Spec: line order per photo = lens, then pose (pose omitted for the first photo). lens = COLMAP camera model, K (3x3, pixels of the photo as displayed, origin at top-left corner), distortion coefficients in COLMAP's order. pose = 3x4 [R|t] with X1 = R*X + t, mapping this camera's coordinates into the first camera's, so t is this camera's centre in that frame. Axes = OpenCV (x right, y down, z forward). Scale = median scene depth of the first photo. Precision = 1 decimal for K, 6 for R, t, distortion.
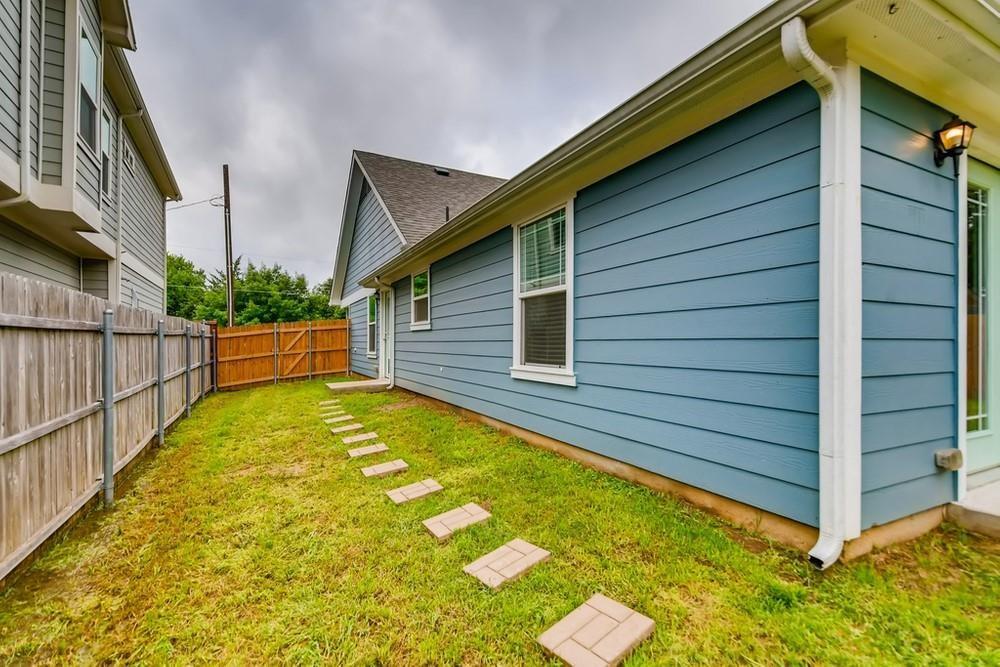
lens RADIAL K [[448.4, 0, 501.8], [0, 448.4, 337.7], [0, 0, 1]] dist [-0.000482, -0.000921]
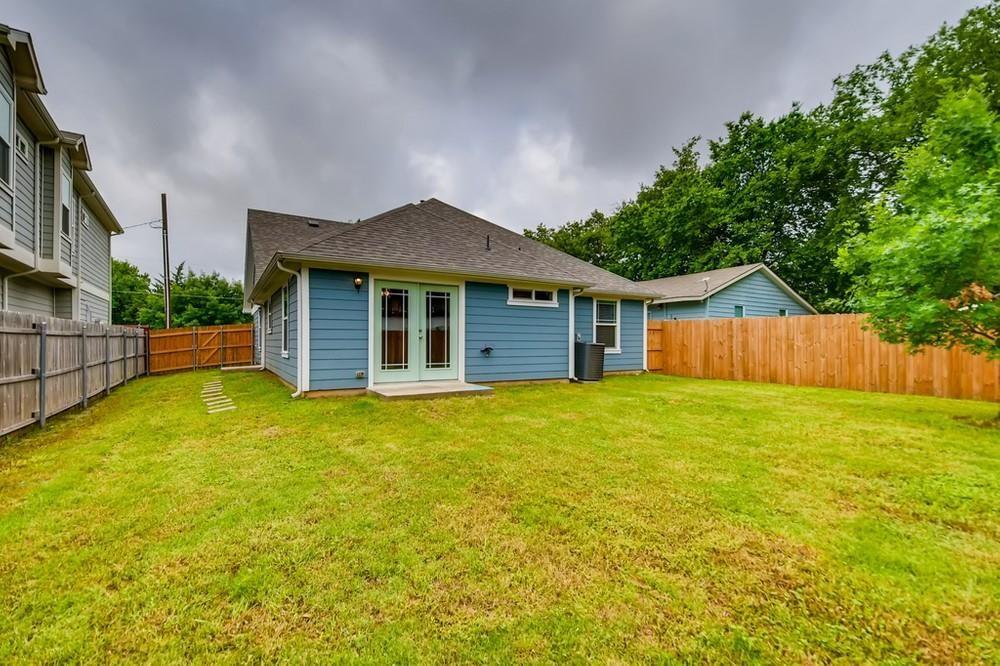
lens RADIAL K [[446.9, 0, 499.4], [0, 446.9, 338.4], [0, 0, 1]] dist [0.001211, 0.000421]
pose [[0.997467, 0.002799, 0.071076, 0.342693], [-0.003039, 0.999990, 0.003266, -0.004150], [-0.071066, -0.003474, 0.997466, -0.455022]]
